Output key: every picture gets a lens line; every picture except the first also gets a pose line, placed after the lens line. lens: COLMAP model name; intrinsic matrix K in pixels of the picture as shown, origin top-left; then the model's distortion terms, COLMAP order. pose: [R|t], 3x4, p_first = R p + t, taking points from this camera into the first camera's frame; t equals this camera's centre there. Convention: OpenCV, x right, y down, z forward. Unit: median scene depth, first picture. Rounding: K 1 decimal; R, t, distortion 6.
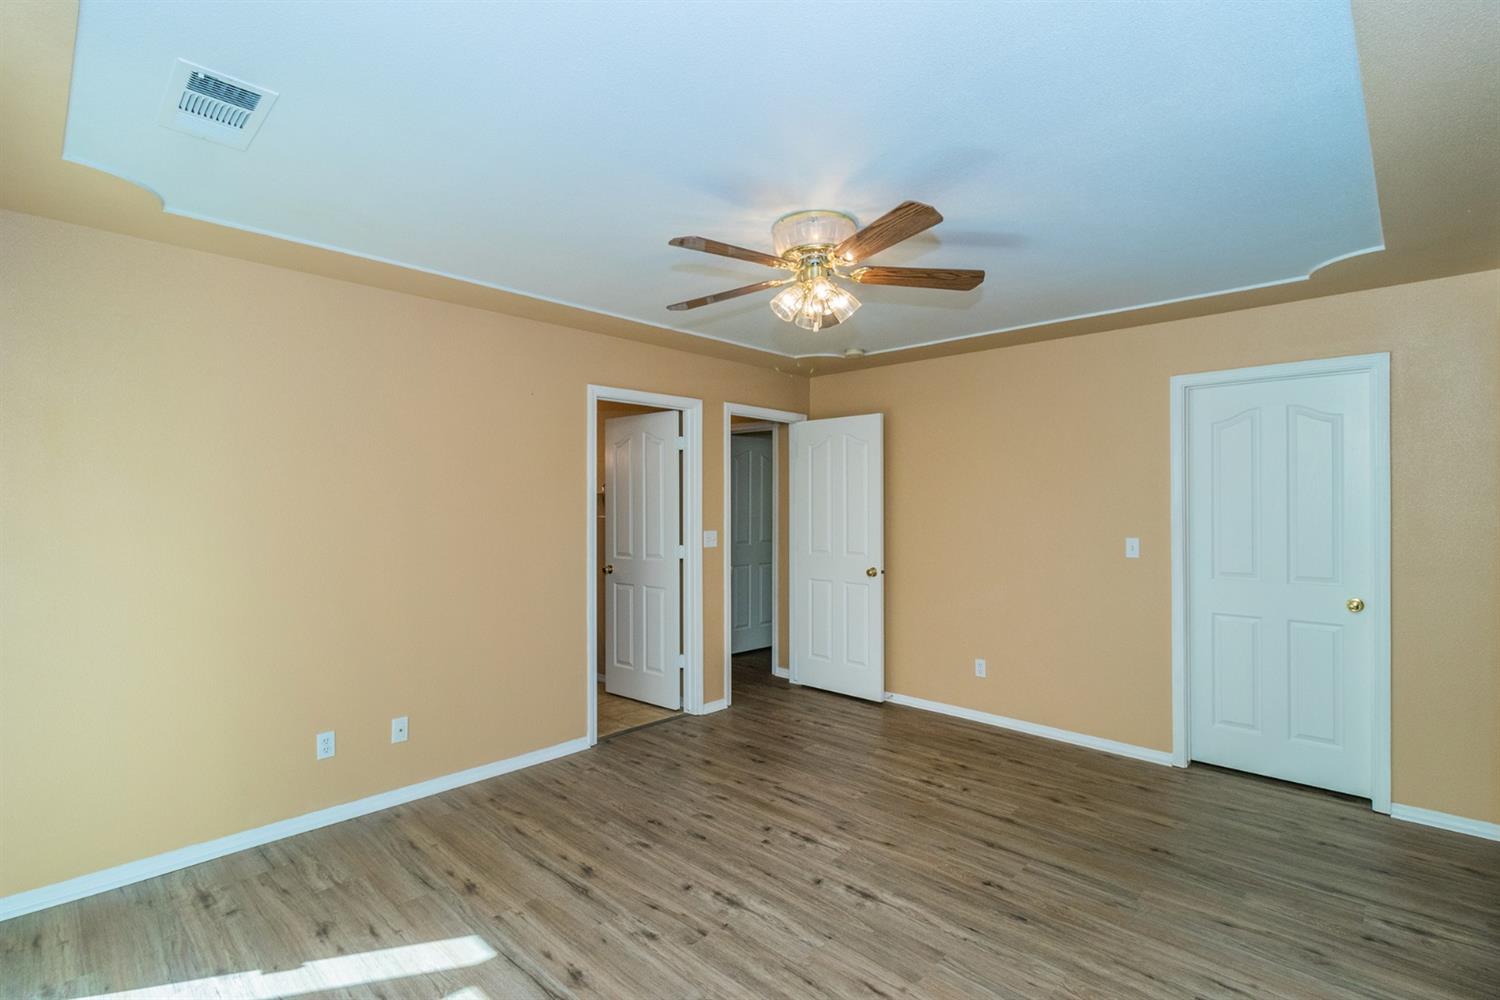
lens RADIAL K [[696.6, 0, 754.7], [0, 696.6, 500.9], [0, 0, 1]] dist [0.001835, -0.000860]
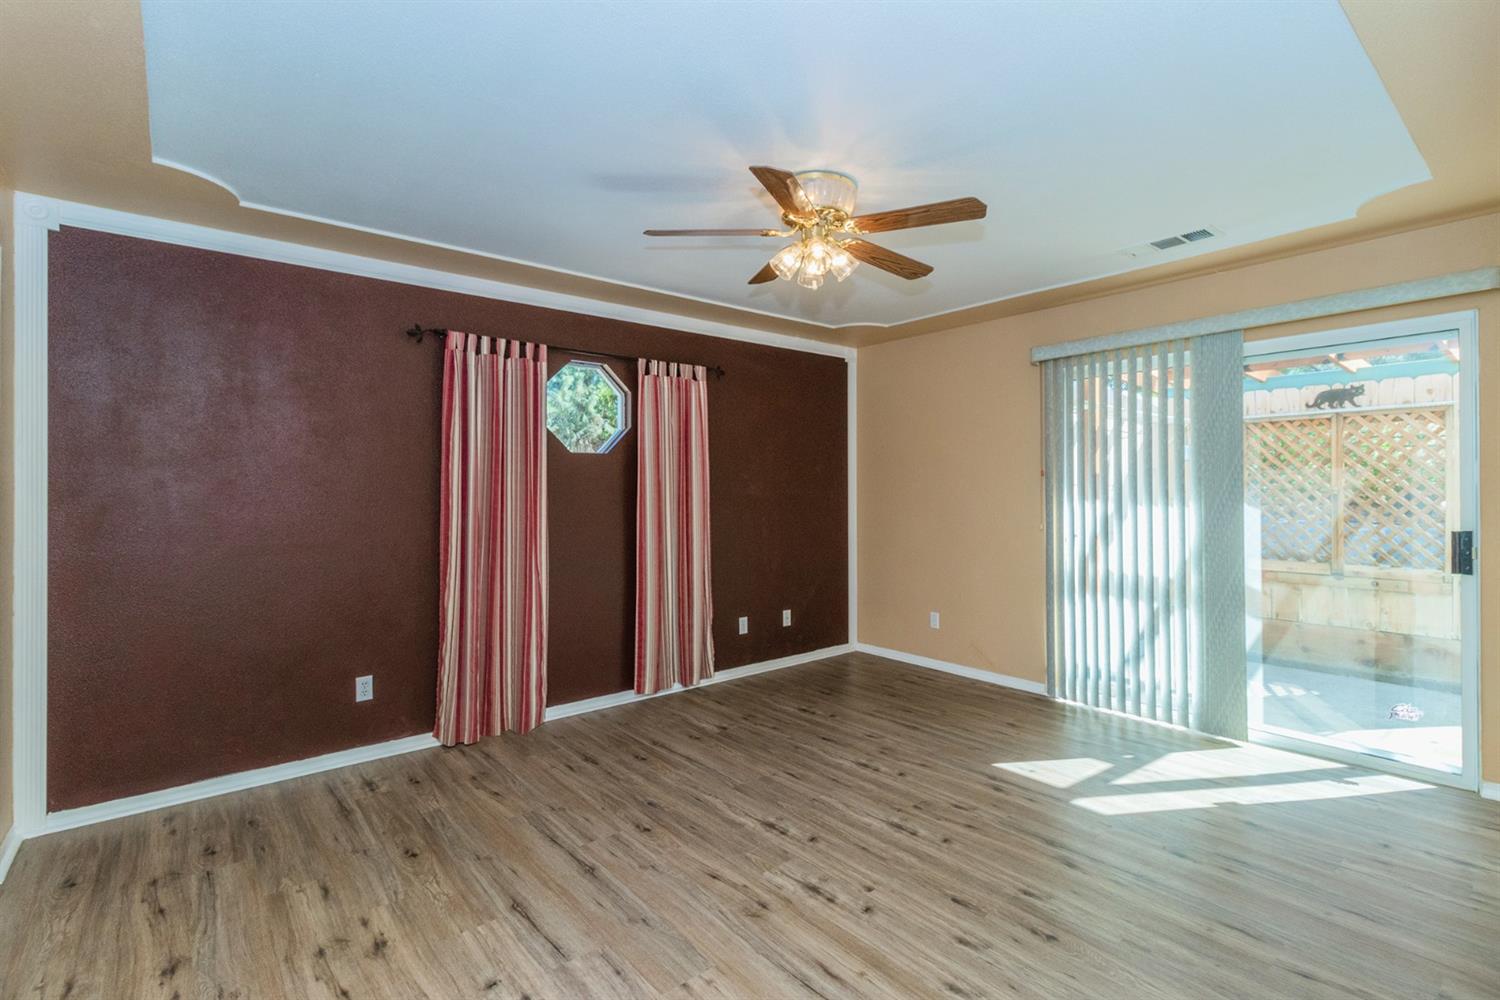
lens RADIAL K [[696.6, 0, 756.0], [0, 696.6, 491.2], [0, 0, 1]] dist [0.001835, -0.000860]
pose [[-0.993172, 0.002767, 0.116629, 0.053687], [0.002031, 0.999977, -0.006429, 0.059432], [-0.116644, -0.006148, -0.993155, 1.954793]]
